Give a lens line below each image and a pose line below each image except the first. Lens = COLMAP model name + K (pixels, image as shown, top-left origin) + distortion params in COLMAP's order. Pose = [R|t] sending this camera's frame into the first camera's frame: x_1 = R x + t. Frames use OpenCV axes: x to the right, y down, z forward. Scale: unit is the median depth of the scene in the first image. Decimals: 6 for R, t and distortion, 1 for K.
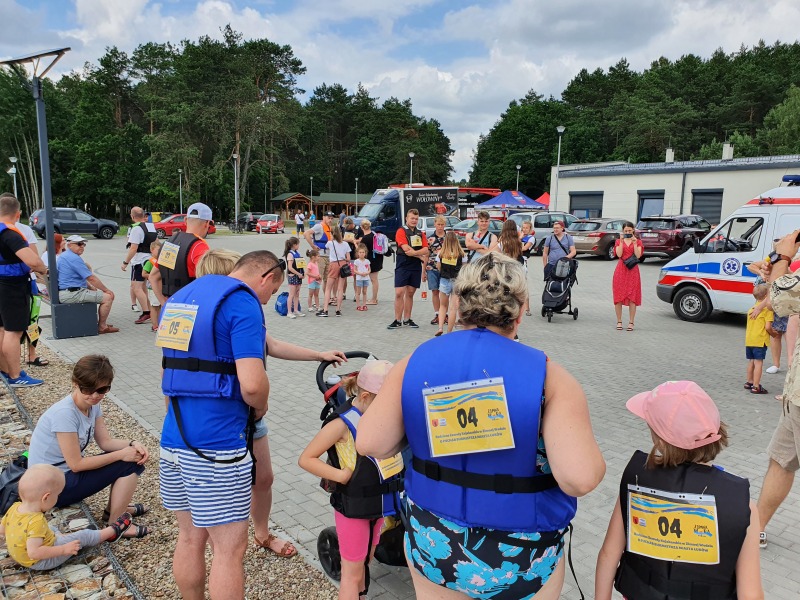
lens RADIAL K [[621.3, 0, 400.0], [0, 621.3, 300.0], [0, 0, 1]] dist [-0.003518, -0.004190]
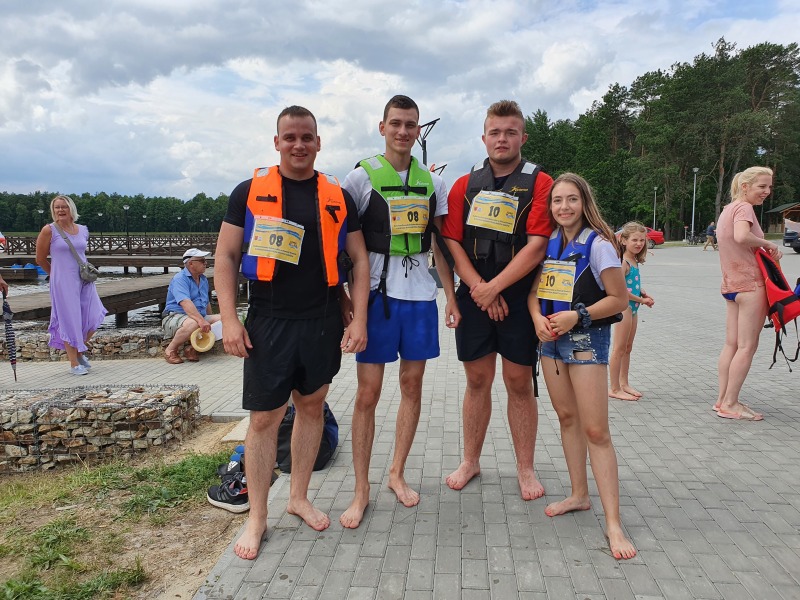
lens RADIAL K [[621.3, 0, 400.0], [0, 621.3, 300.0], [0, 0, 1]] dist [-0.003518, -0.004190]
pose [[0.639401, 0.063394, -0.766255, 0.179175], [-0.086367, 0.996210, 0.010351, 0.007401], [0.764007, 0.059561, 0.642453, -0.004264]]
